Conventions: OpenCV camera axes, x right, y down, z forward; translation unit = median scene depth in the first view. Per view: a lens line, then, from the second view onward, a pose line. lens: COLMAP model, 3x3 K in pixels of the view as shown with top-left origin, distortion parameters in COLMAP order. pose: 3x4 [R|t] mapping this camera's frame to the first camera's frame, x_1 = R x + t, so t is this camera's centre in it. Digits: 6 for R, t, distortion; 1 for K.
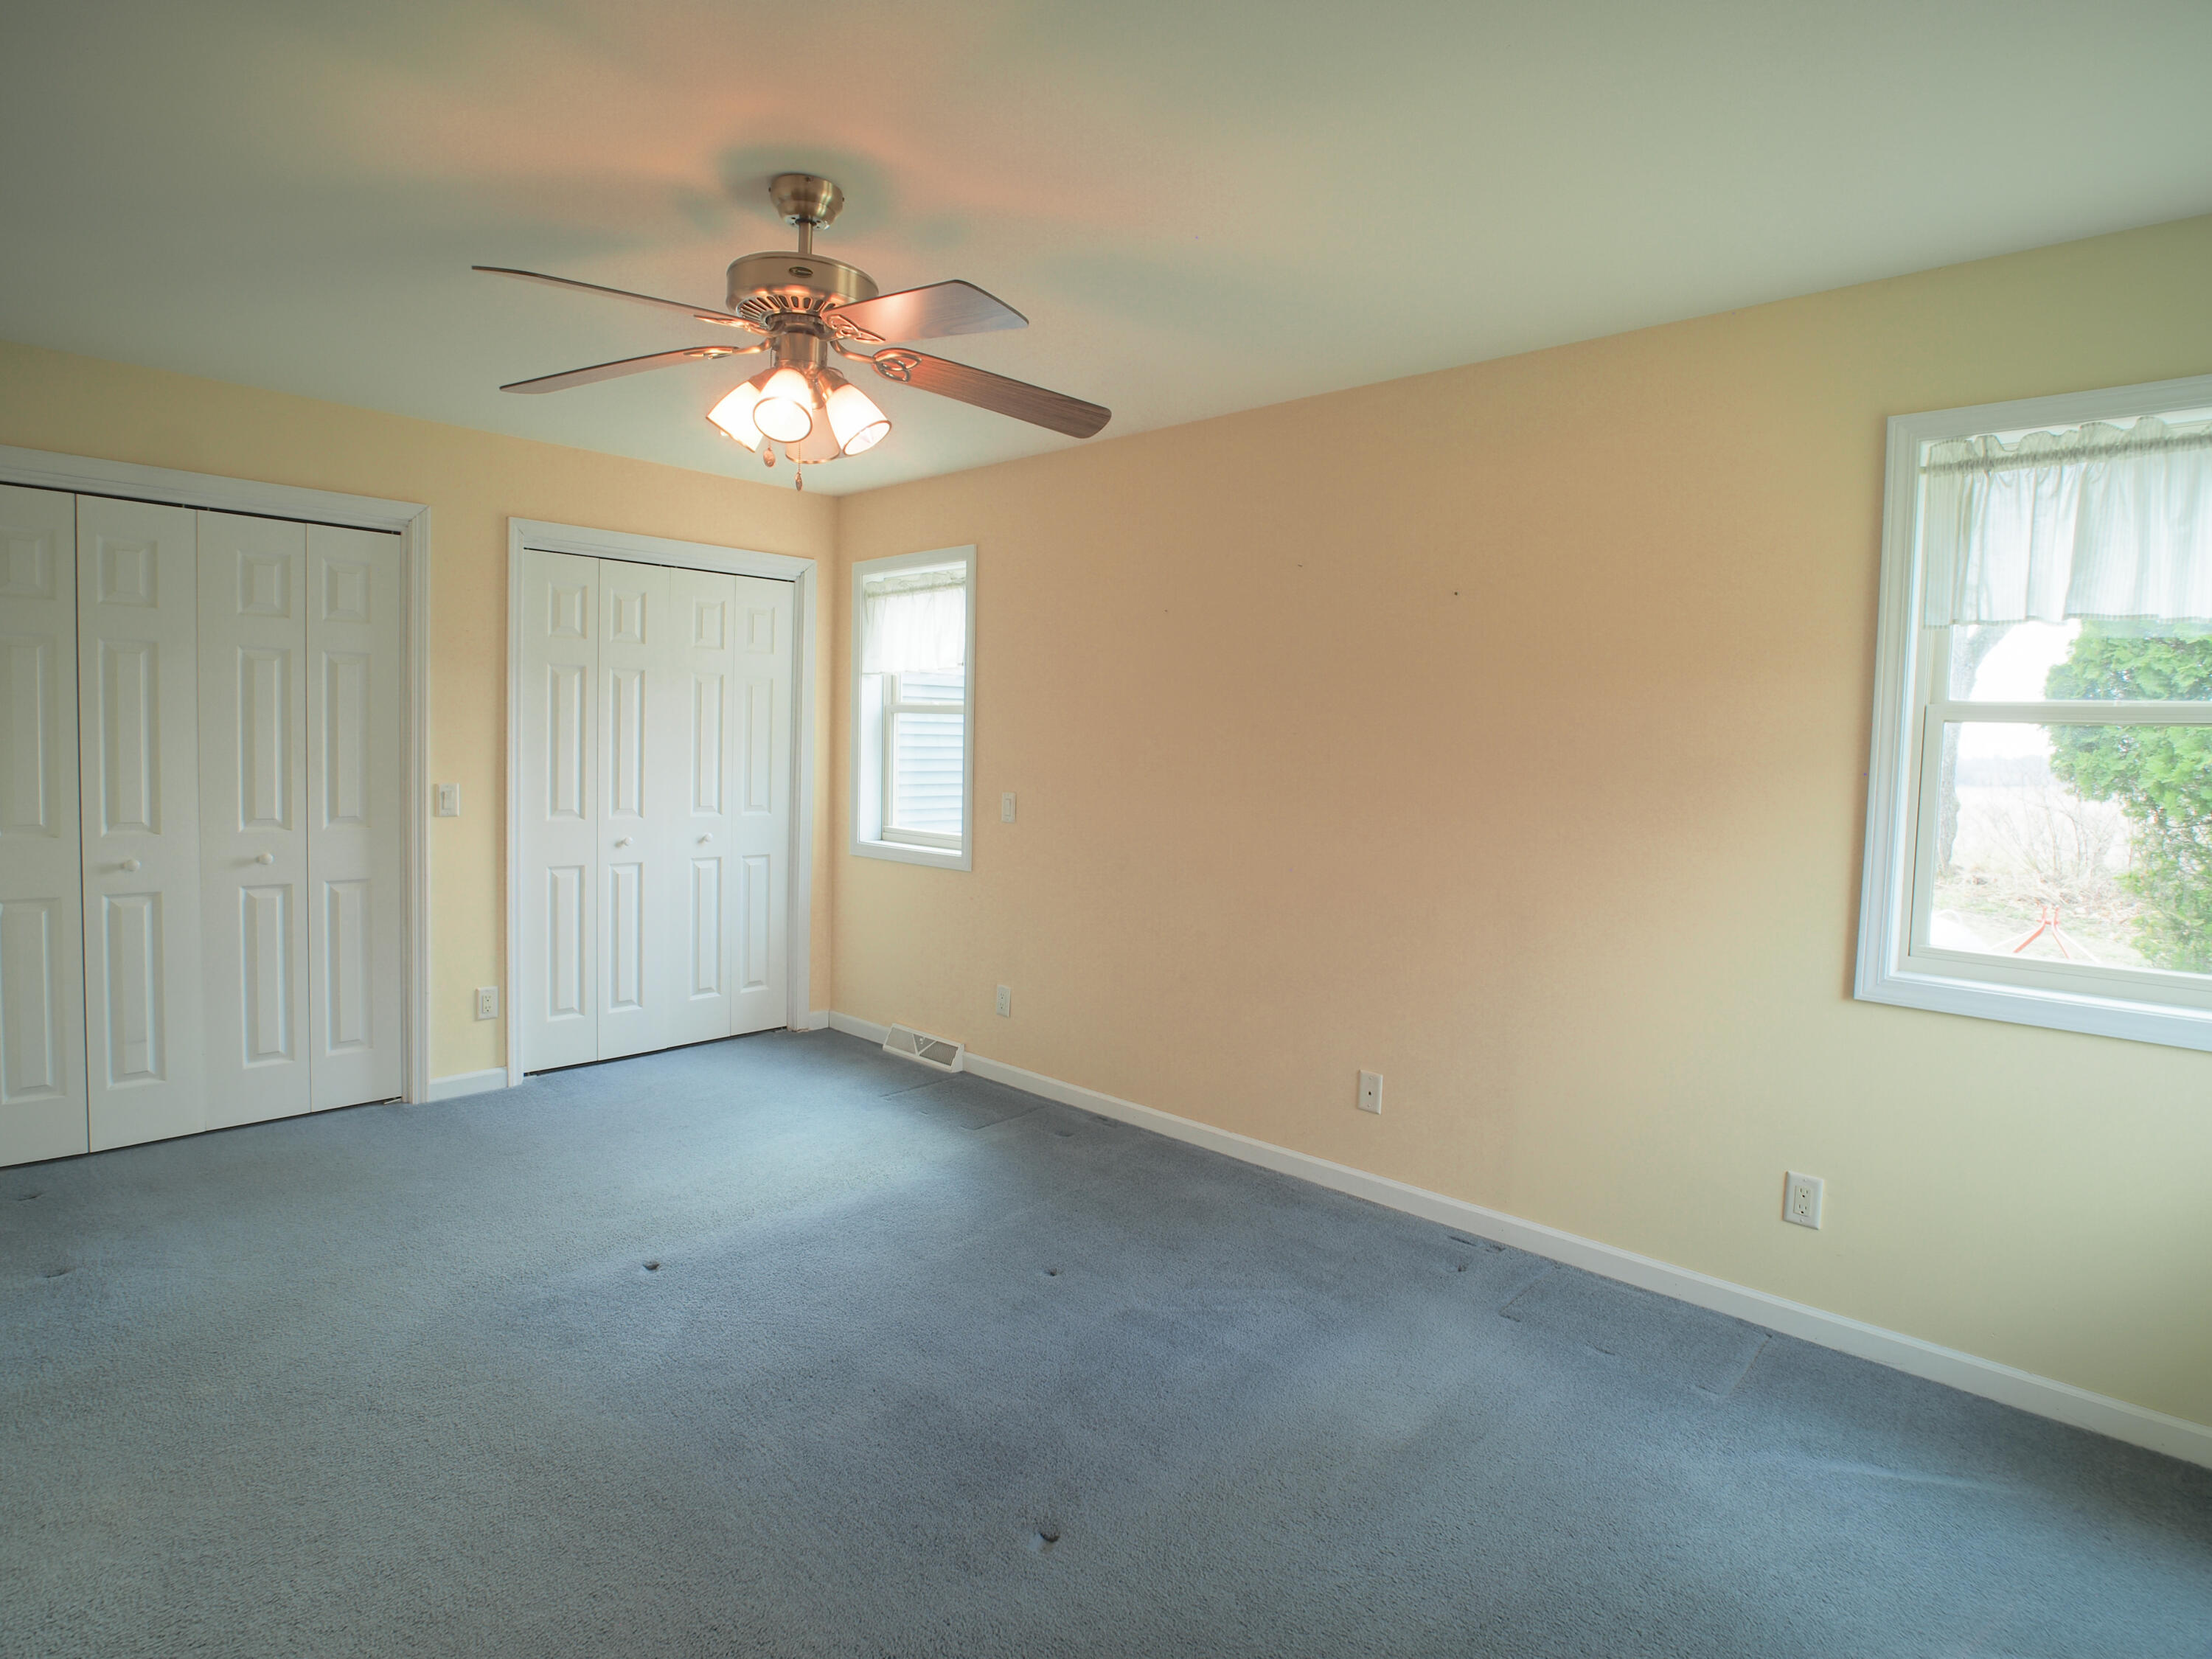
lens RADIAL K [[1180.6, 0, 1084.1], [0, 1180.6, 808.8], [0, 0, 1]] dist [-0.031101, 0.008480]
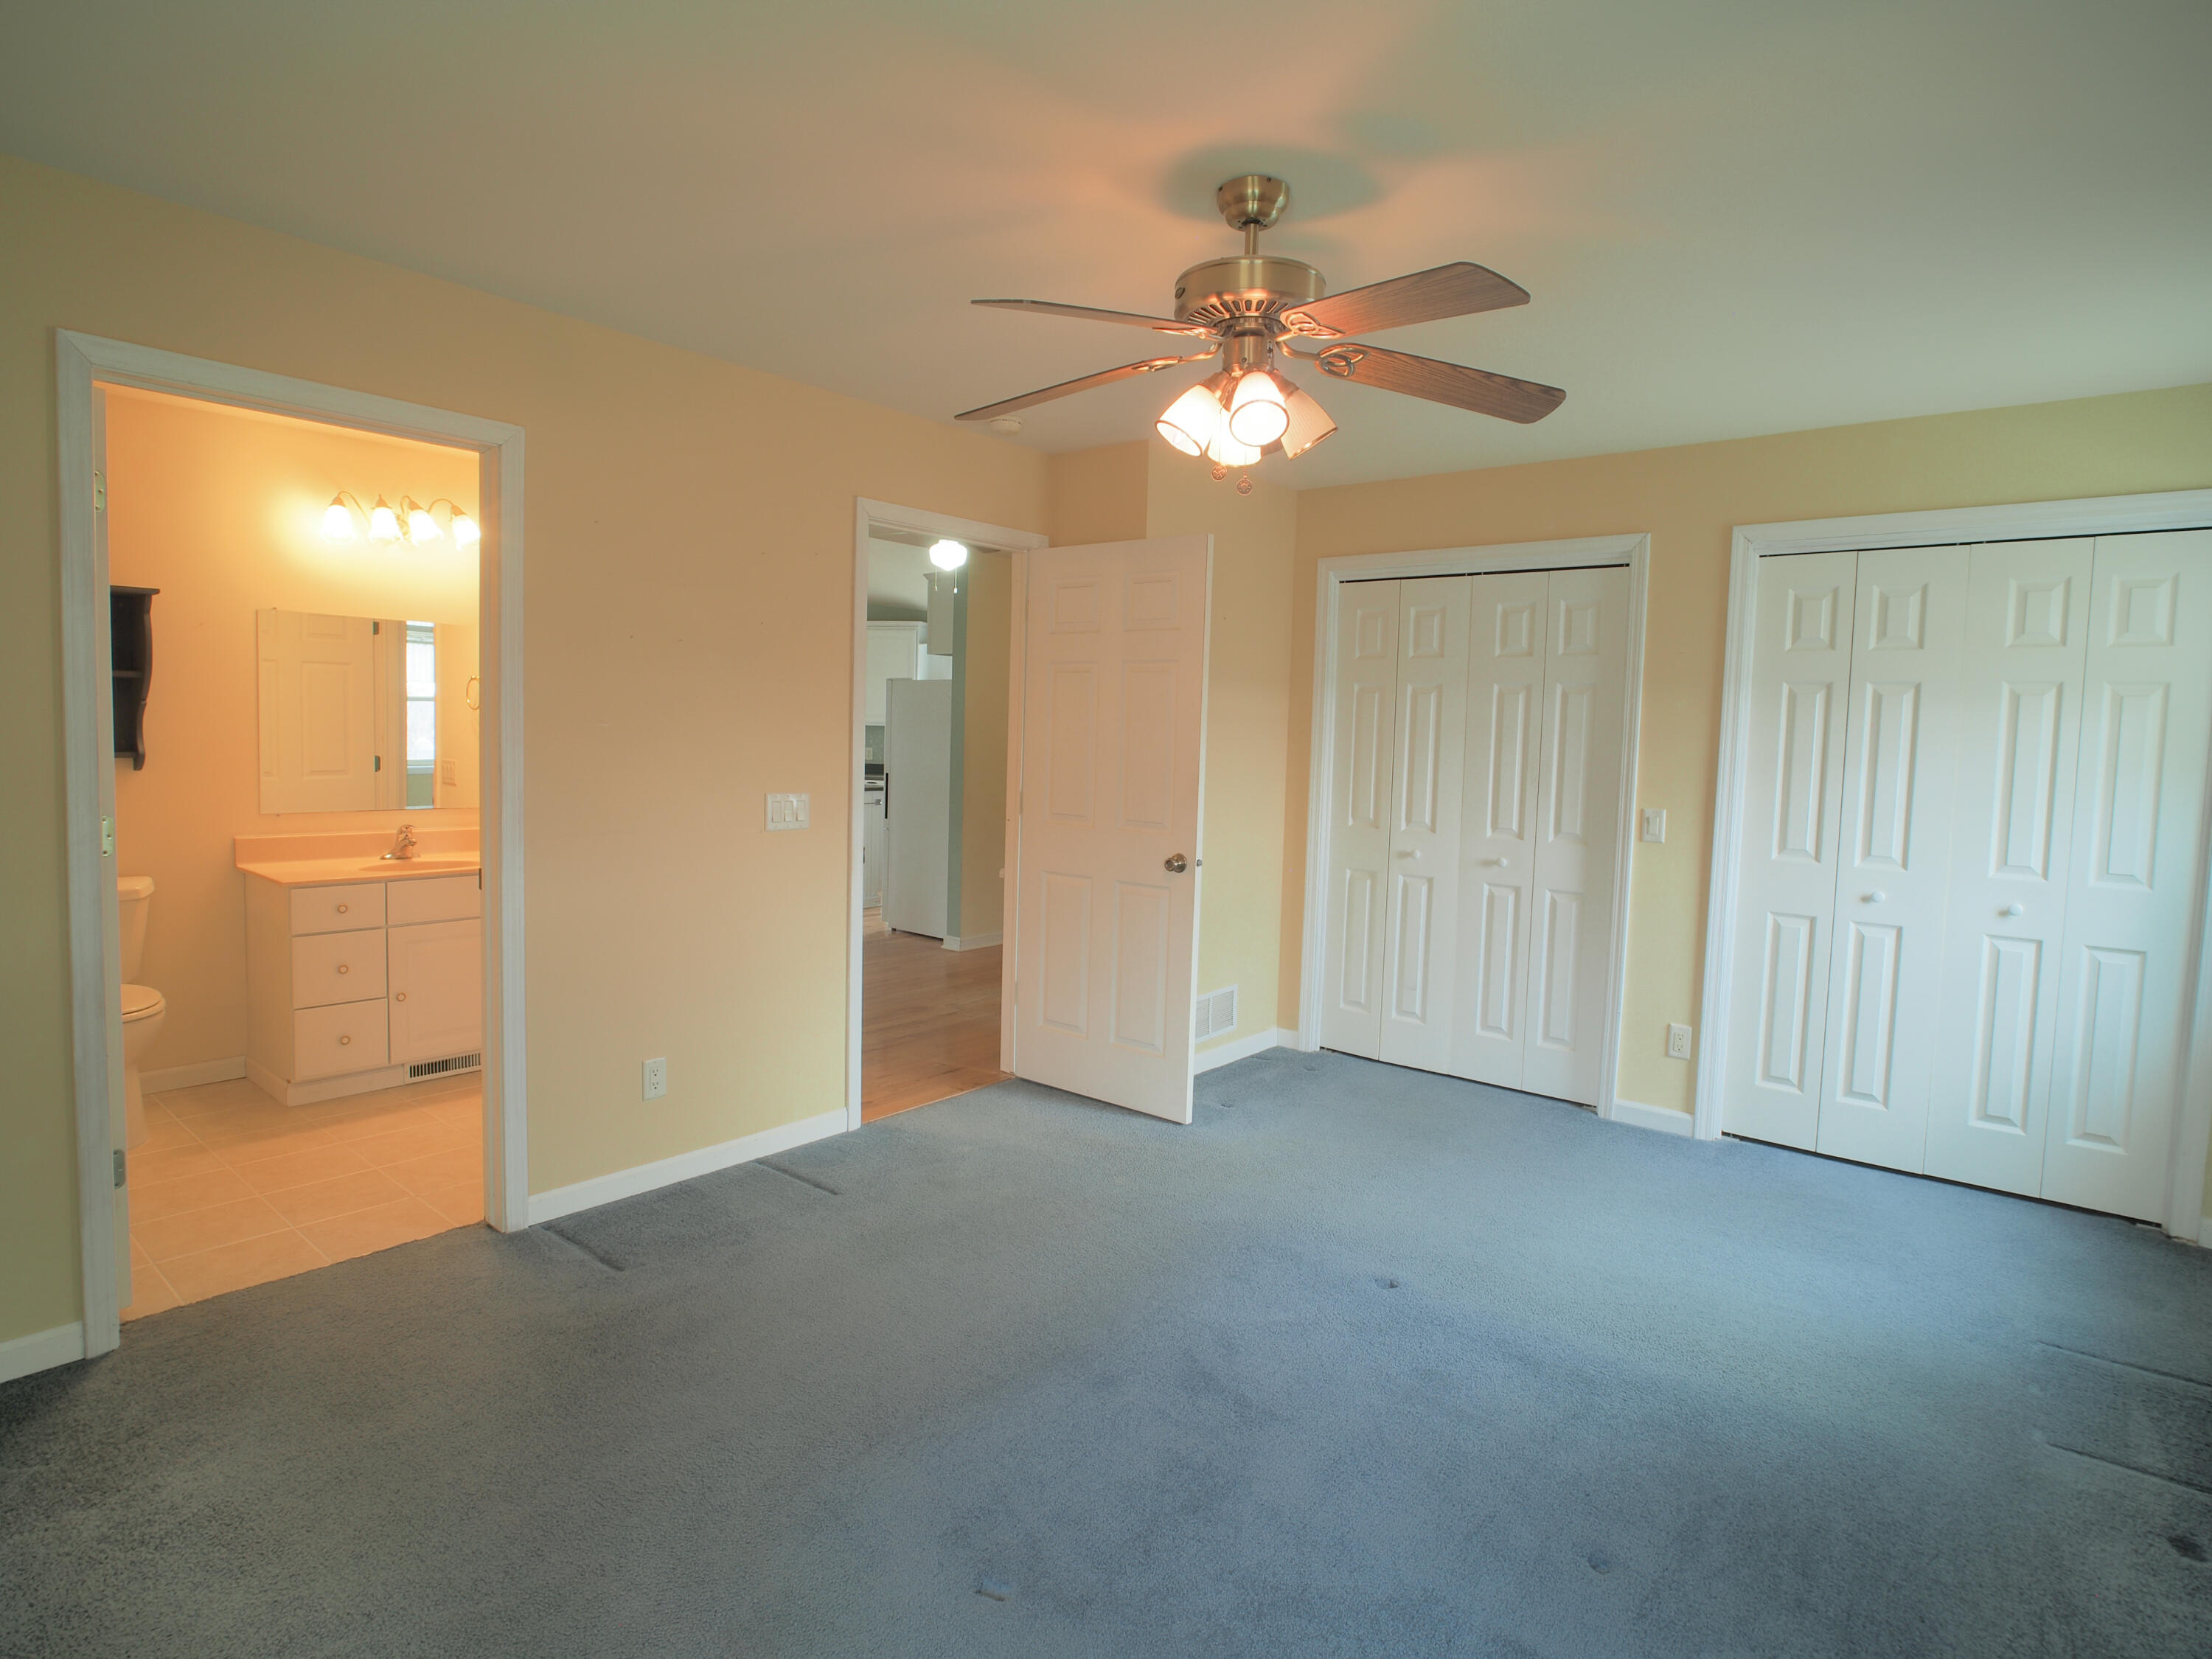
lens RADIAL K [[1180.6, 0, 1084.1], [0, 1180.6, 808.8], [0, 0, 1]] dist [-0.031101, 0.008480]
pose [[0.063555, 0.042205, -0.997085, 0.398732], [-0.086158, 0.995607, 0.036651, -0.015904], [0.994252, 0.083578, 0.066912, 0.434028]]
